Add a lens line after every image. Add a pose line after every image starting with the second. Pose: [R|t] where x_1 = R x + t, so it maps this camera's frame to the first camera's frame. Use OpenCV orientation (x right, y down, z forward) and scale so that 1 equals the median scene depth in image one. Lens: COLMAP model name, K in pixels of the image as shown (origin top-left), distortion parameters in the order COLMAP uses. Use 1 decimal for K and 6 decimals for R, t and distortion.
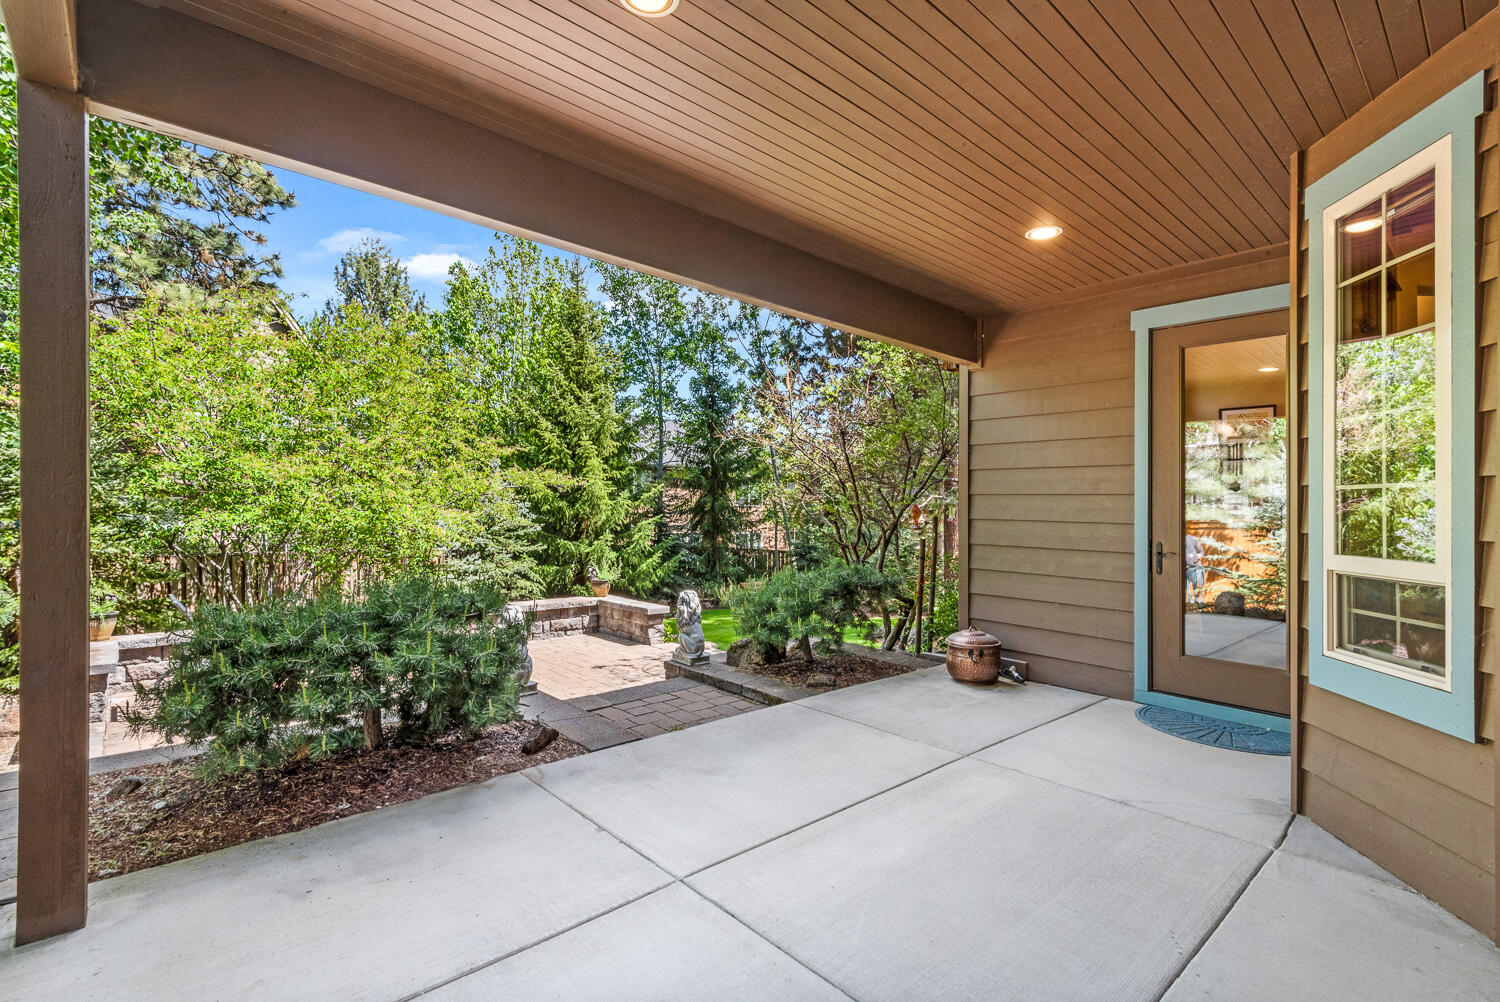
lens RADIAL K [[692.6, 0, 746.7], [0, 692.6, 510.5], [0, 0, 1]] dist [0.012222, -0.008309]
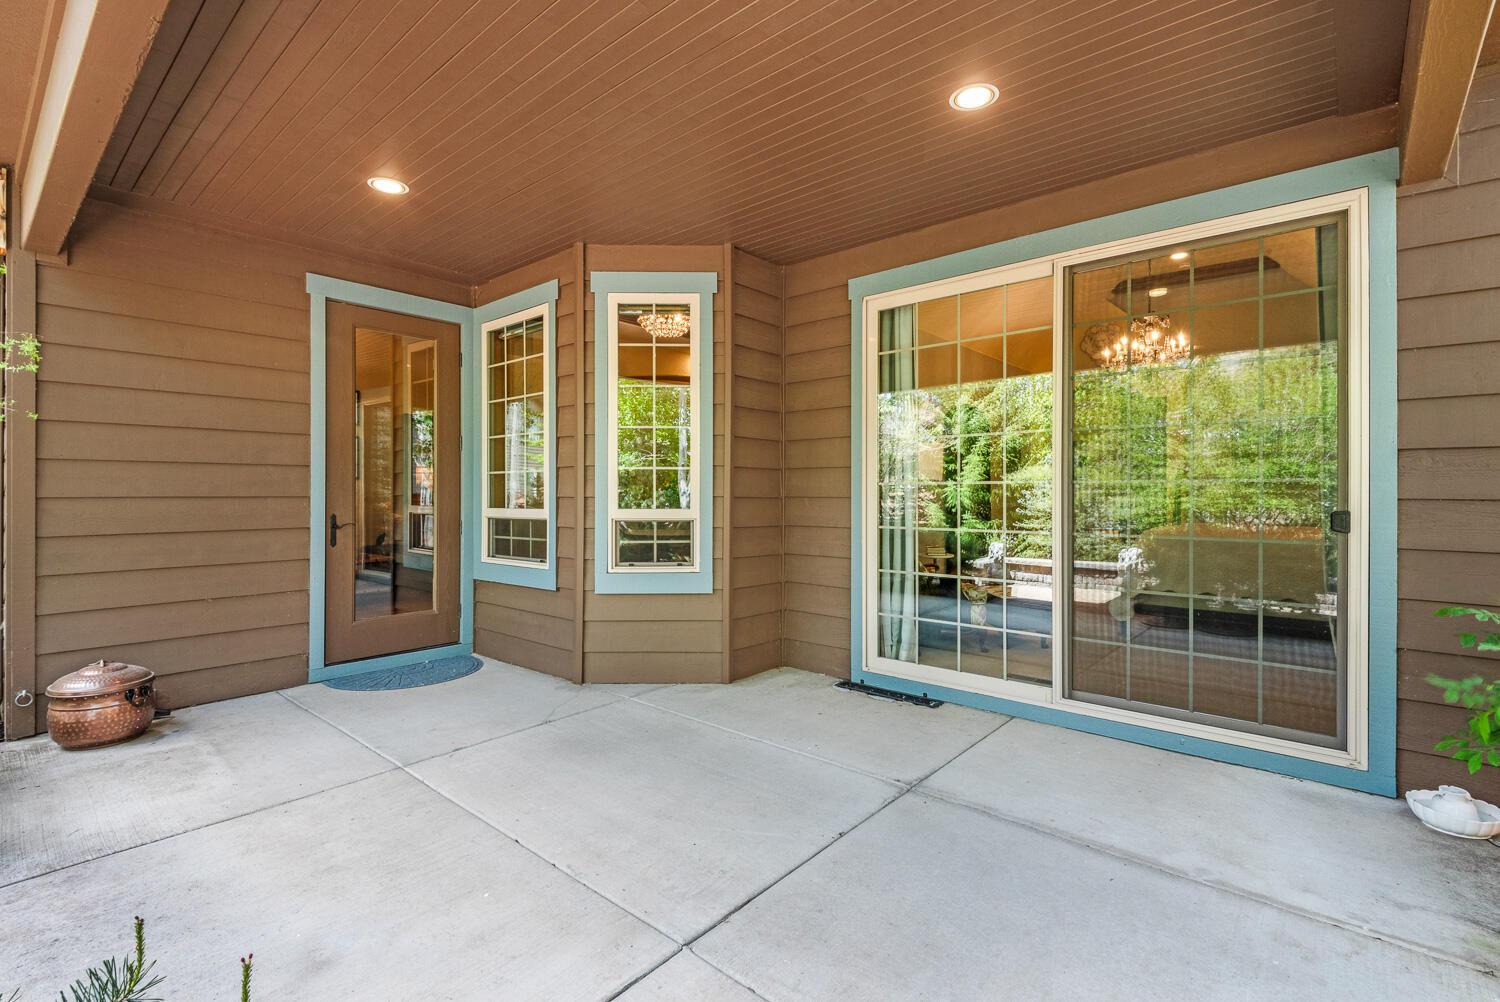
lens RADIAL K [[692.6, 0, 744.7], [0, 692.6, 489.3], [0, 0, 1]] dist [0.012222, -0.008309]
pose [[-0.134778, -0.015069, 0.990761, -0.483112], [0.003691, 0.999870, 0.015709, -0.004453], [-0.990869, 0.005774, -0.134705, 0.558180]]
